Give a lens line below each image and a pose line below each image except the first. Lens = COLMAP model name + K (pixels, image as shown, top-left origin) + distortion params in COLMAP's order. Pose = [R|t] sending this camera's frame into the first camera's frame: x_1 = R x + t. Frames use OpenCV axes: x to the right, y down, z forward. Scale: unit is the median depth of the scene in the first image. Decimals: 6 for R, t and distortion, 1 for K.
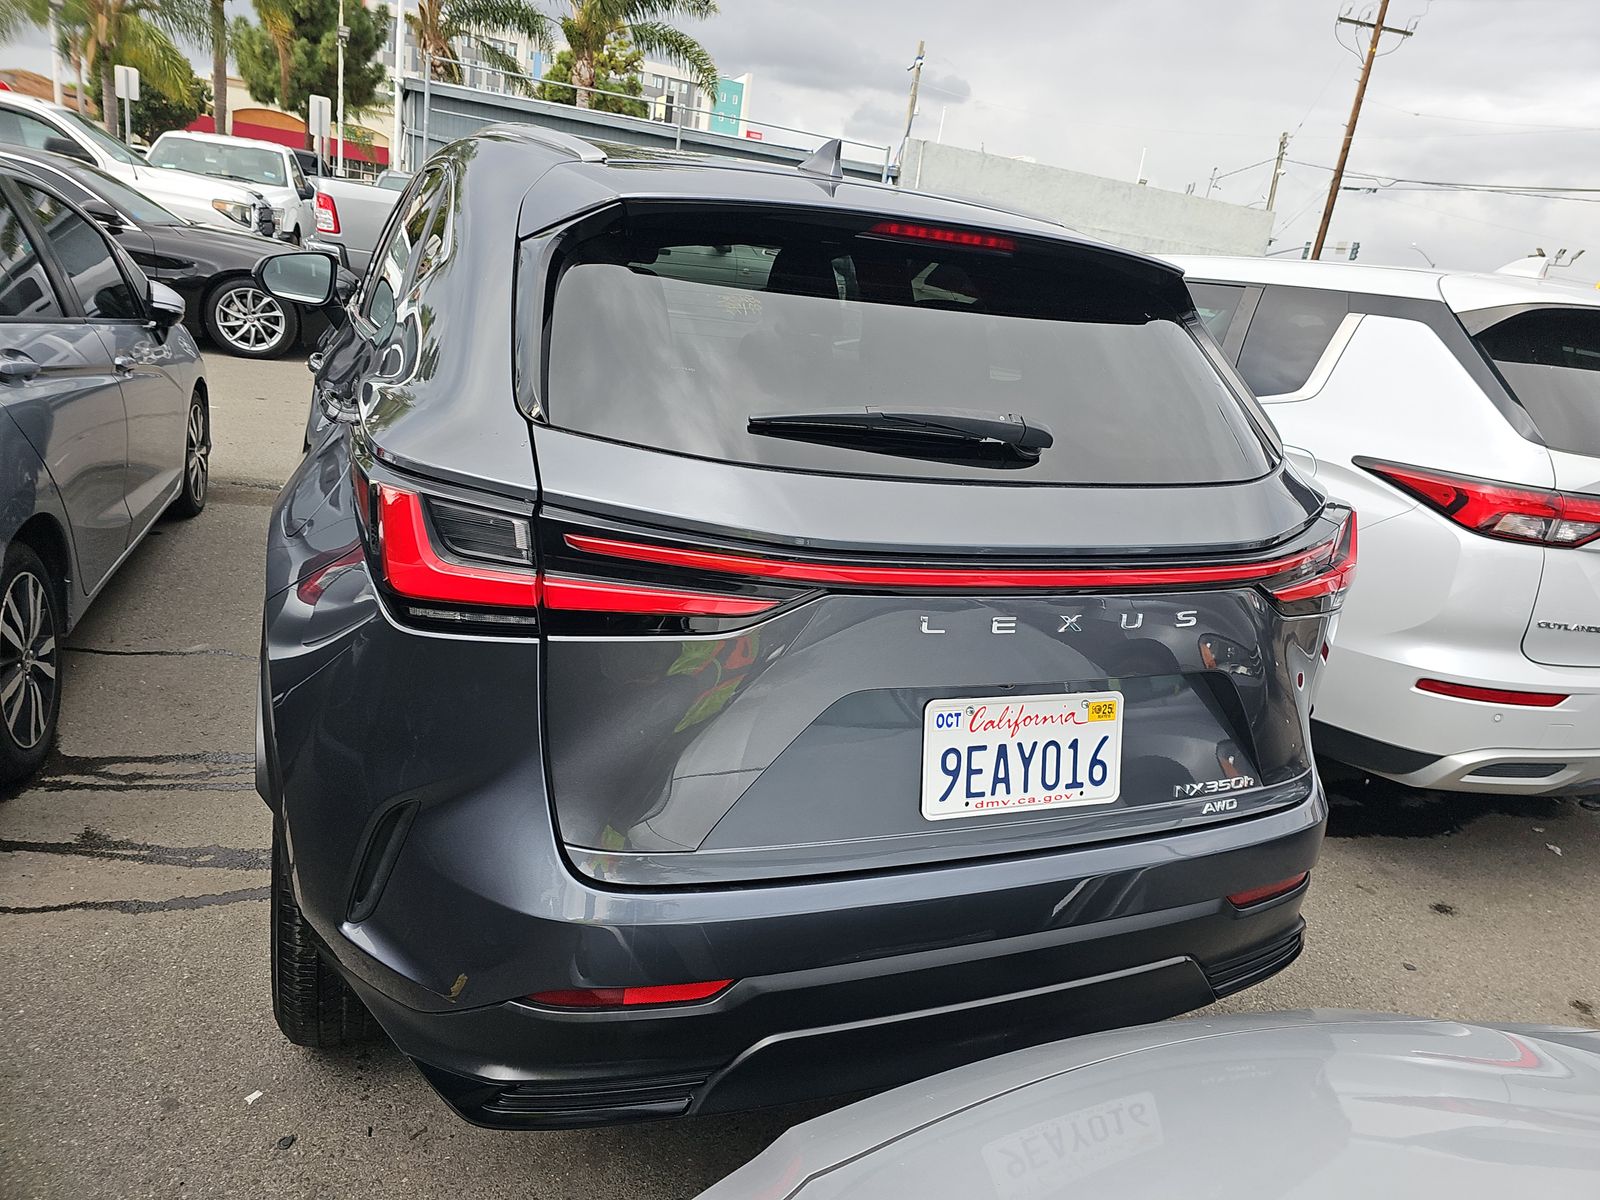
lens RADIAL K [[1179.7, 0, 800.0], [0, 1179.7, 600.0], [0, 0, 1]] dist [0.065477, -0.074244]
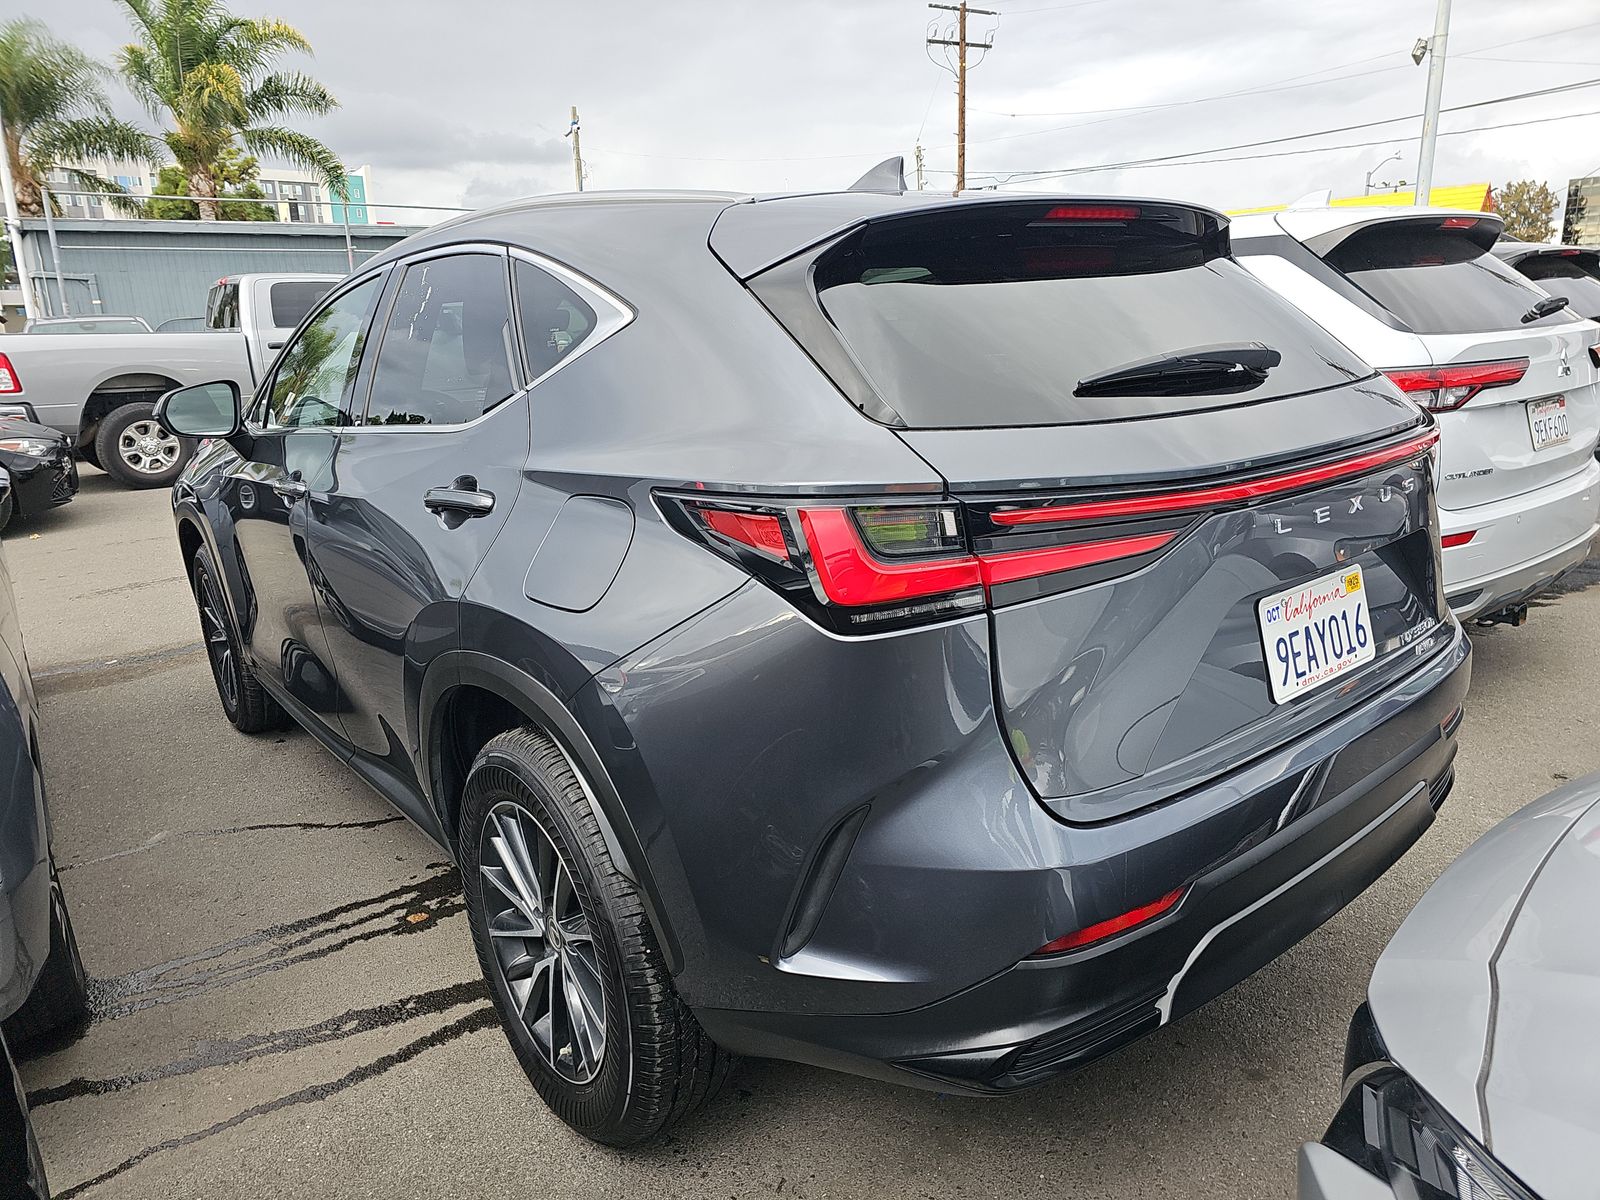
lens RADIAL K [[1179.7, 0, 800.0], [0, 1179.7, 600.0], [0, 0, 1]] dist [0.065477, -0.074244]
pose [[0.938902, -0.234043, 0.252361, -0.328670], [0.244983, 0.969448, -0.012376, -0.004424], [-0.241755, 0.073444, 0.967554, 0.005922]]
